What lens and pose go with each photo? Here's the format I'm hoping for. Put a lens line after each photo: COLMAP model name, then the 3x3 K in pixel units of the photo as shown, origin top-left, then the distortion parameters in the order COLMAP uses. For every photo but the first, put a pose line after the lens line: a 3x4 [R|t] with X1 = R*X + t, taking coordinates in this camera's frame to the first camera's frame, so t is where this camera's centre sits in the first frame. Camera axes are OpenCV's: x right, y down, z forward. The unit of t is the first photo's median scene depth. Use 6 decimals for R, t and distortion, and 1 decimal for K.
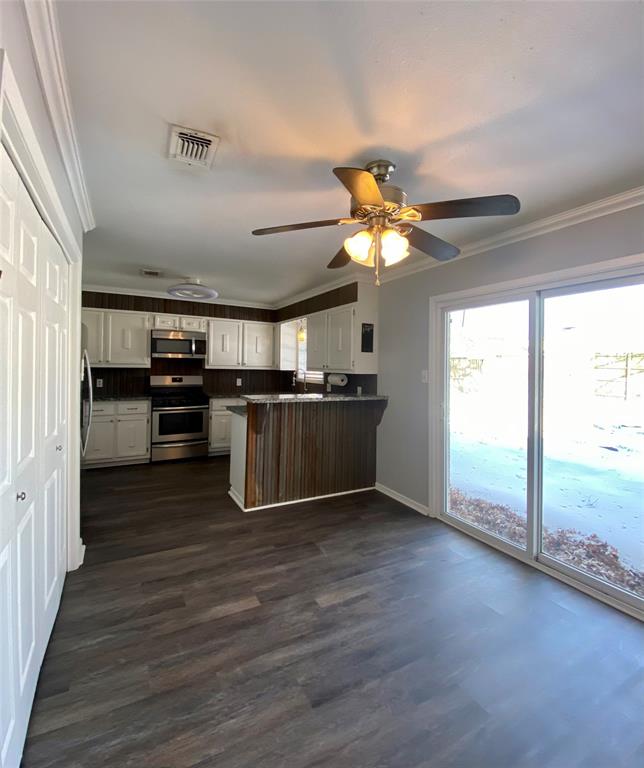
lens RADIAL K [[351.7, 0, 324.1], [0, 351.7, 369.1], [0, 0, 1]] dist [0.000622, -0.002825]
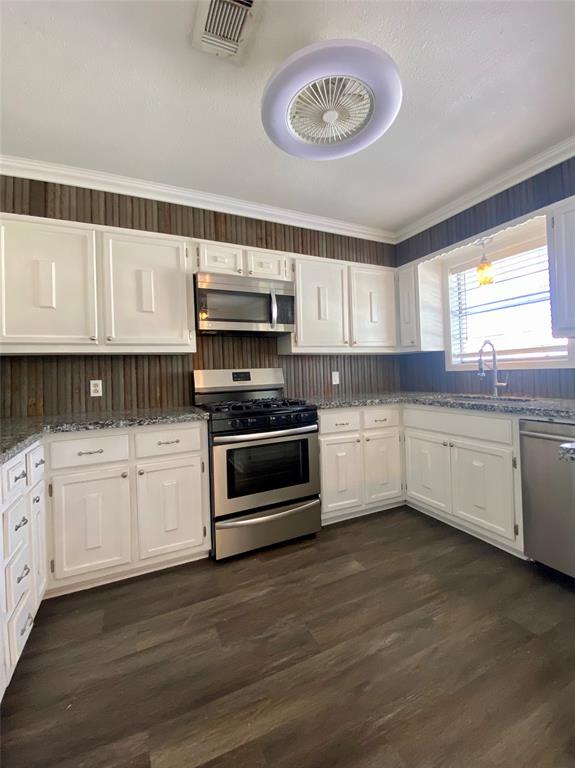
lens RADIAL K [[312.9, 0, 276.9], [0, 312.9, 373.7], [0, 0, 1]] dist [0.000699, -0.000444]
pose [[0.995625, -0.051051, -0.078258, -0.349929], [0.050688, 0.998693, -0.006615, 0.033957], [0.078493, 0.002619, 0.996911, 0.579683]]
